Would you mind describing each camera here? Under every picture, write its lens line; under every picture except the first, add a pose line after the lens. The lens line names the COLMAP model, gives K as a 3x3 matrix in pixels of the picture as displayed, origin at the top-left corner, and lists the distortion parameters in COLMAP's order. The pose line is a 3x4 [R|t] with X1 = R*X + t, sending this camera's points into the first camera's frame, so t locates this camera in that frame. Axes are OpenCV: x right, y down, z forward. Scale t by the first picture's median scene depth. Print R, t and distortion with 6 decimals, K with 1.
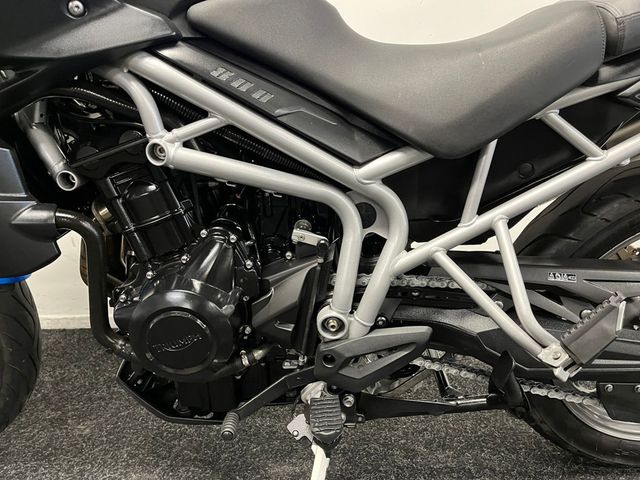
lens RADIAL K [[482.3, 0, 322.5], [0, 482.3, 235.0], [0, 0, 1]] dist [0.046231, -0.058253]
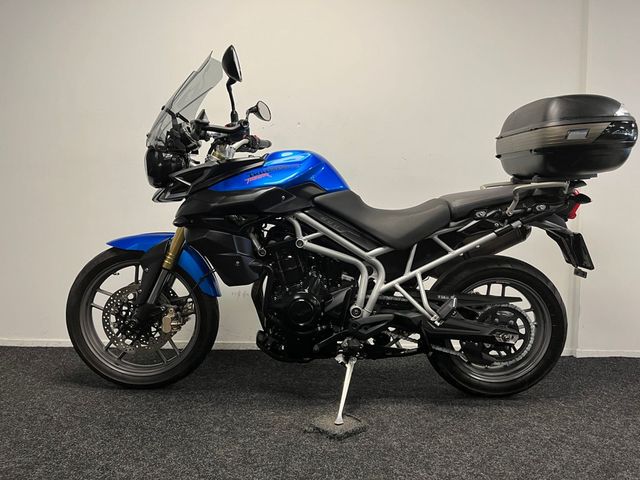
lens RADIAL K [[482.3, 0, 317.0], [0, 482.3, 228.4], [0, 0, 1]] dist [0.046231, -0.058253]
pose [[0.998453, 0.046092, 0.031106, -0.301955], [-0.037352, 0.970337, -0.238855, 0.393493], [-0.041193, 0.237324, 0.970557, -1.677852]]
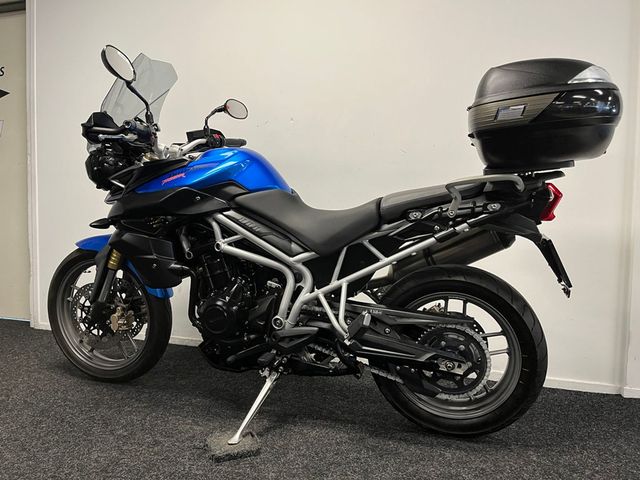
lens RADIAL K [[482.3, 0, 322.1], [0, 482.3, 229.6], [0, 0, 1]] dist [0.046231, -0.058253]
pose [[0.958354, 0.051753, -0.280856, 0.904087], [-0.113489, 0.971471, -0.208240, 0.220507], [0.262066, 0.231442, 0.936886, -1.317400]]
